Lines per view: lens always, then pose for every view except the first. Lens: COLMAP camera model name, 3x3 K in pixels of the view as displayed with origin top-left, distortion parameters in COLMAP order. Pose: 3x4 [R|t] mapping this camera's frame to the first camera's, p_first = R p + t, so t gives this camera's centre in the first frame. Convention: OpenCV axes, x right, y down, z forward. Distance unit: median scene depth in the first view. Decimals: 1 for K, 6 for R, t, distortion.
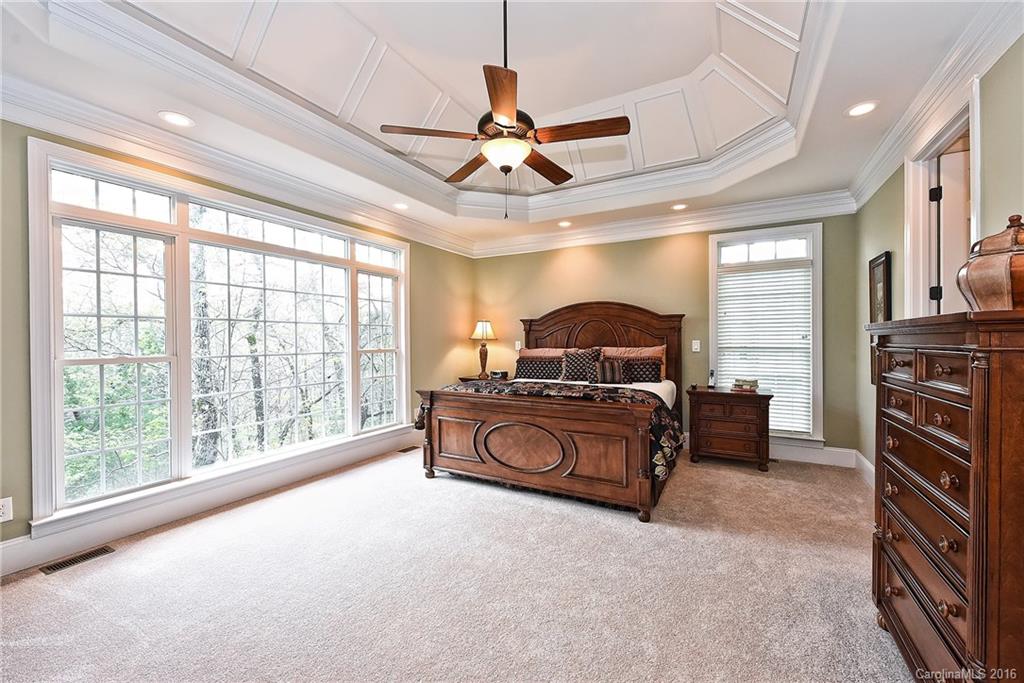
lens RADIAL K [[418.5, 0, 505.3], [0, 418.5, 340.0], [0, 0, 1]] dist [-0.001464, -0.000075]
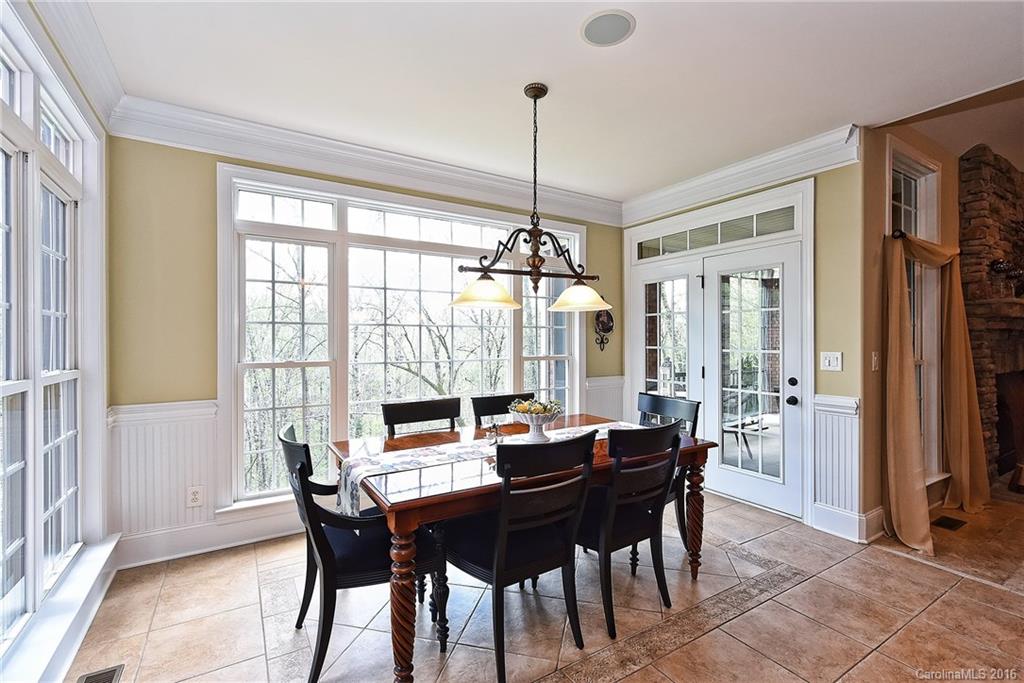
lens RADIAL K [[468.6, 0, 519.8], [0, 468.6, 343.8], [0, 0, 1]] dist [-0.005351, -0.000554]
pose [[0.879402, 0.000772, -0.476080, 0.146124], [-0.002905, 0.999989, -0.003745, -0.001484], [0.476071, 0.004677, 0.879394, 0.255680]]
